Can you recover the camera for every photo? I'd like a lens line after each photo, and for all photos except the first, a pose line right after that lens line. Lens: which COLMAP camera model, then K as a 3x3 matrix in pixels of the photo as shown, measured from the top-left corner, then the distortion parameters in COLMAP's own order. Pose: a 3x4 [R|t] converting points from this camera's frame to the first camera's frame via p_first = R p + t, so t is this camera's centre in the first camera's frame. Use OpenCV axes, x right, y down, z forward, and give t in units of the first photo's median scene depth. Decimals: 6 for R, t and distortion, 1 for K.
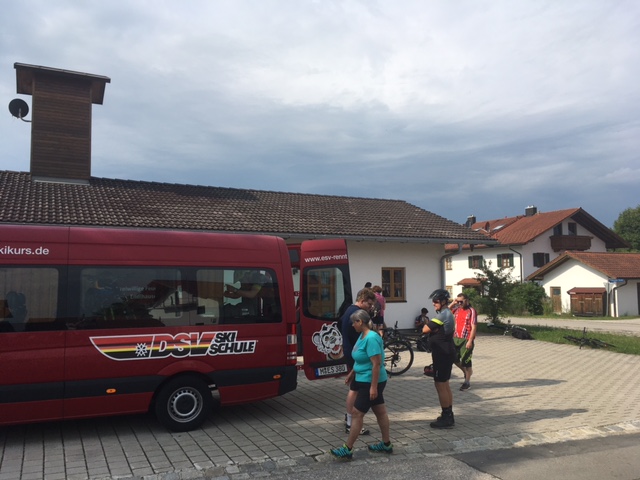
lens RADIAL K [[542.2, 0, 320.0], [0, 542.2, 240.0], [0, 0, 1]] dist [0.041147, -0.008943]
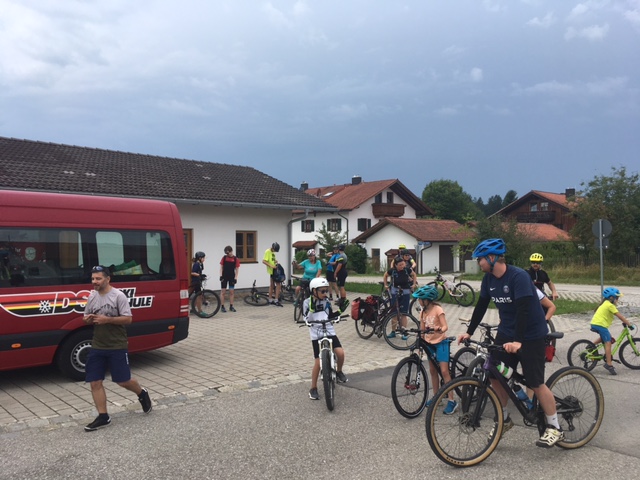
lens RADIAL K [[542.2, 0, 320.0], [0, 542.2, 240.0], [0, 0, 1]] dist [0.041147, -0.008943]
pose [[0.951212, 0.004042, 0.308511, -0.137231], [-0.025095, 0.997615, 0.064302, -0.008366], [-0.307515, -0.068907, 0.949045, -0.149152]]
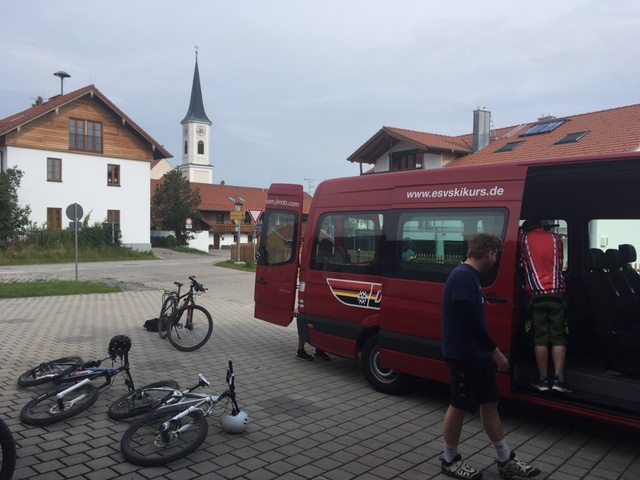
lens RADIAL K [[668.4, 0, 320.0], [0, 668.4, 240.0], [0, 0, 1]] dist [0.006963, -0.000702]
pose [[0.333780, 0.033674, -0.942049, 0.664119], [0.055669, 0.996913, 0.055359, 0.033780], [0.941006, -0.070921, 0.330875, 0.520379]]
